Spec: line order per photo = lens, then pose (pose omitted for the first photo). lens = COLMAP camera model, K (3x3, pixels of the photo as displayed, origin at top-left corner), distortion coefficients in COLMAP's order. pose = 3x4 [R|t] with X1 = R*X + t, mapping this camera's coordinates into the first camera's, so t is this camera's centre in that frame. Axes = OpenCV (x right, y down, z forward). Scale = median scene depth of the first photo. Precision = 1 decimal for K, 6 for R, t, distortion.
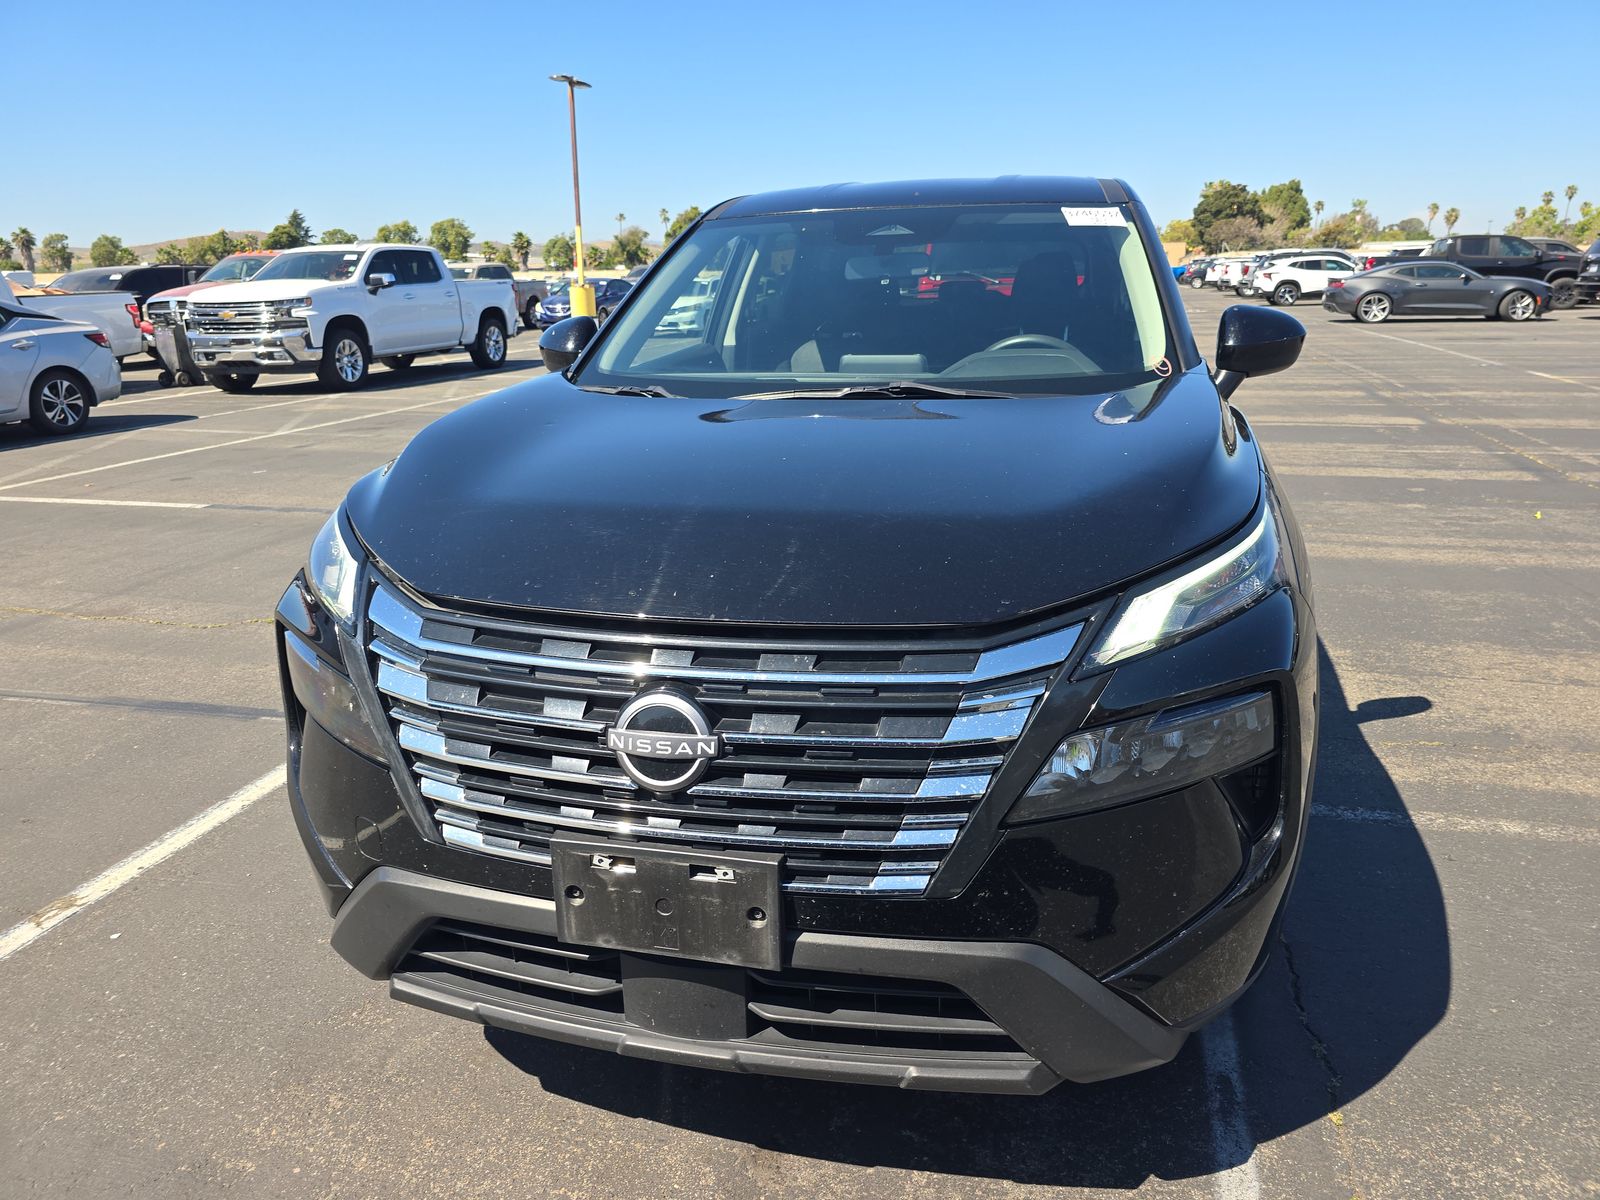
lens RADIAL K [[1108.9, 0, 808.3], [0, 1108.9, 597.8], [0, 0, 1]] dist [0.004119, -0.007860]
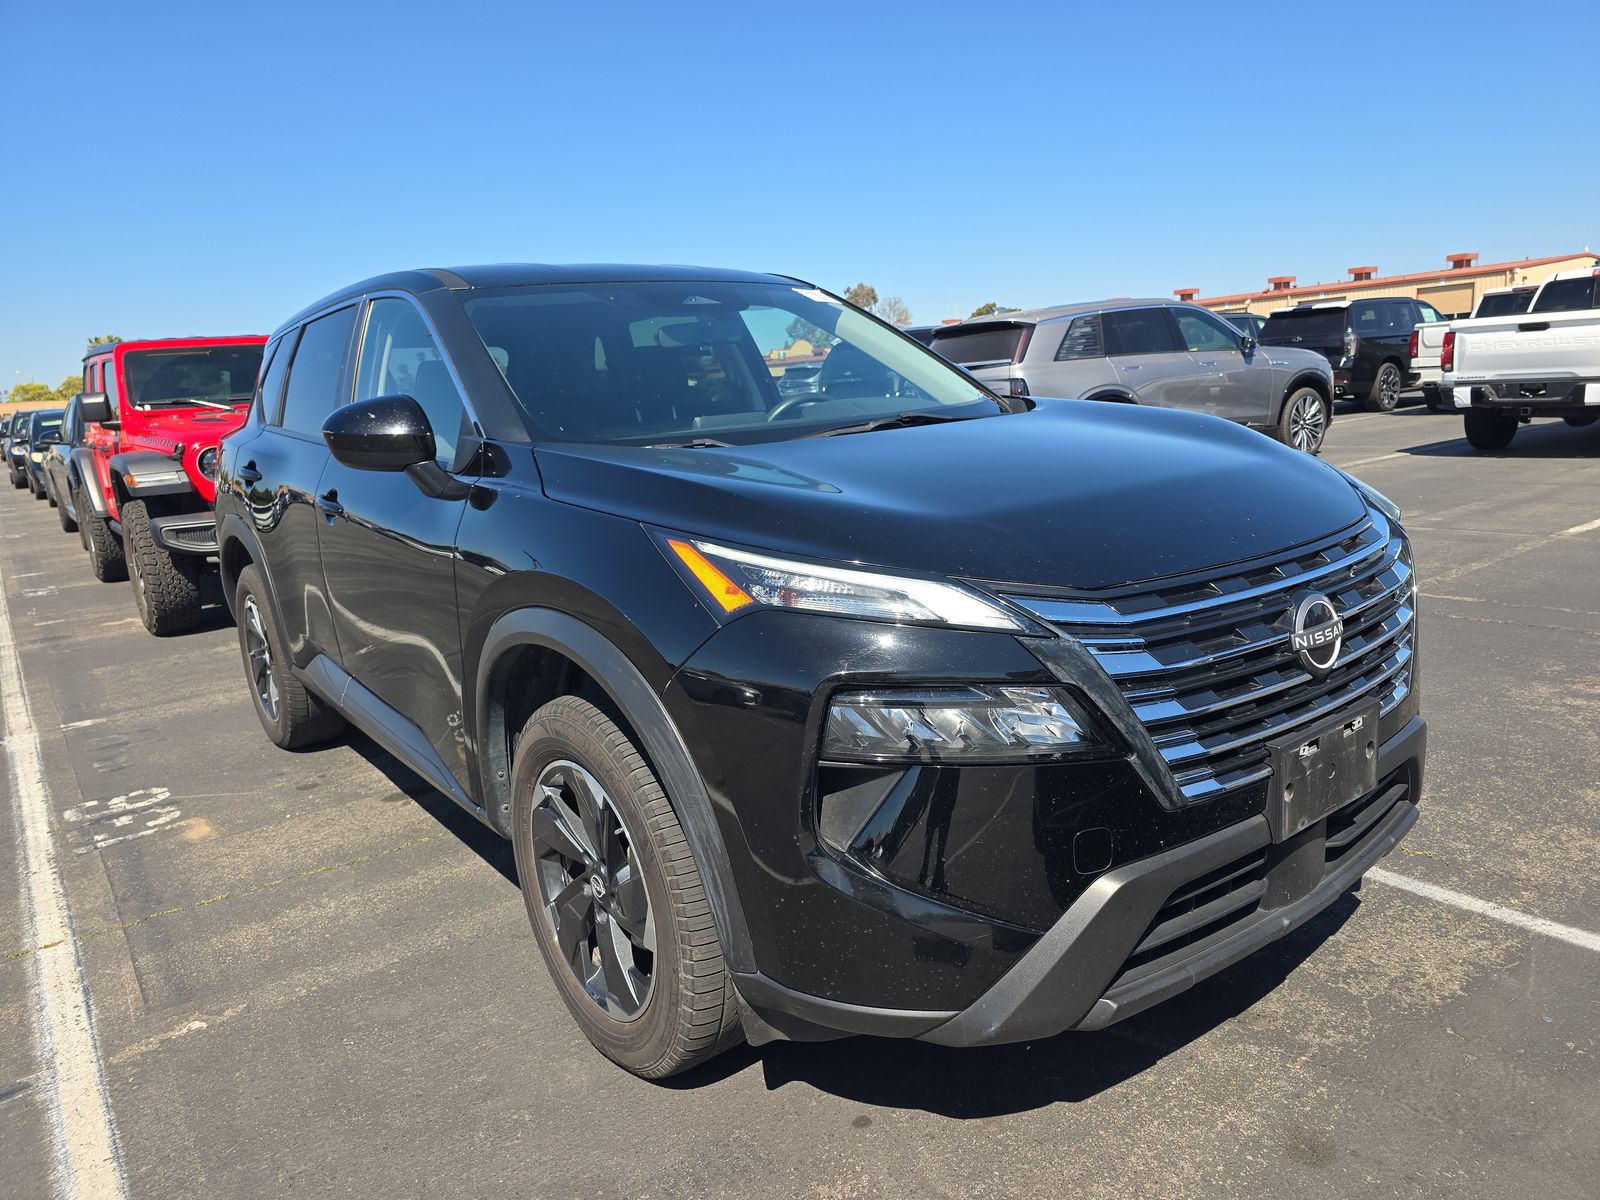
lens RADIAL K [[1108.9, 0, 808.3], [0, 1108.9, 597.8], [0, 0, 1]] dist [0.004119, -0.007860]
pose [[0.579715, -0.156640, 0.799621, -1.380186], [0.266121, 0.963931, -0.004107, -0.053408], [-0.770136, 0.215177, 0.600491, 0.643417]]
